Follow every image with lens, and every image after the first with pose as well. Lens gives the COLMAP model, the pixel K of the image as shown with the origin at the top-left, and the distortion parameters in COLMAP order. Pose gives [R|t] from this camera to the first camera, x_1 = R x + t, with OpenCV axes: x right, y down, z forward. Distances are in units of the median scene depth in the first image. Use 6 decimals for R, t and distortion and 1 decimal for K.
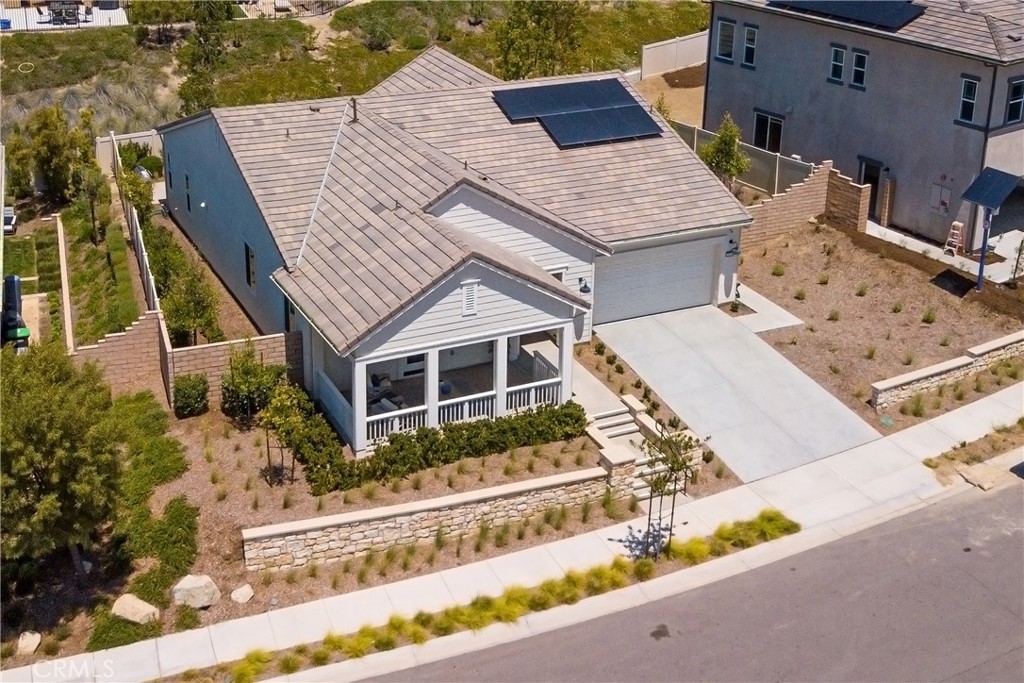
lens RADIAL K [[1363.8, 0, 509.5], [0, 1363.8, 208.3], [0, 0, 1]] dist [0.147958, -0.610368]
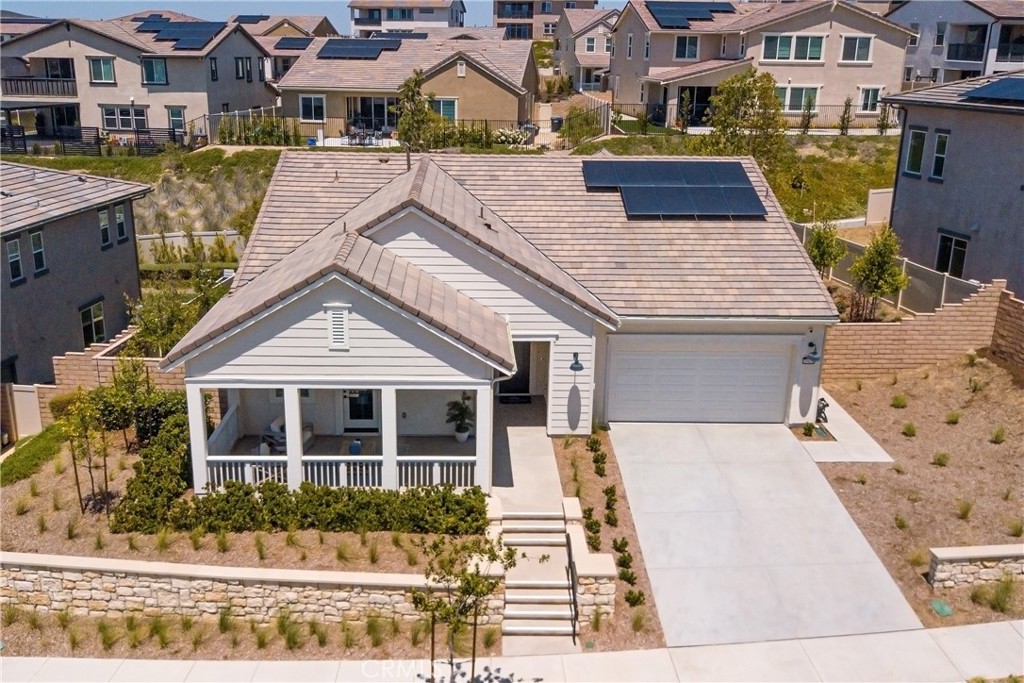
lens RADIAL K [[966.9, 0, 490.0], [0, 966.9, 347.5], [0, 0, 1]] dist [-0.001087, -0.008927]
pose [[0.907667, 0.117045, -0.403040, 0.261790], [-0.134131, 0.990860, -0.014319, 0.069978], [0.397681, 0.067057, 0.915070, 0.503152]]
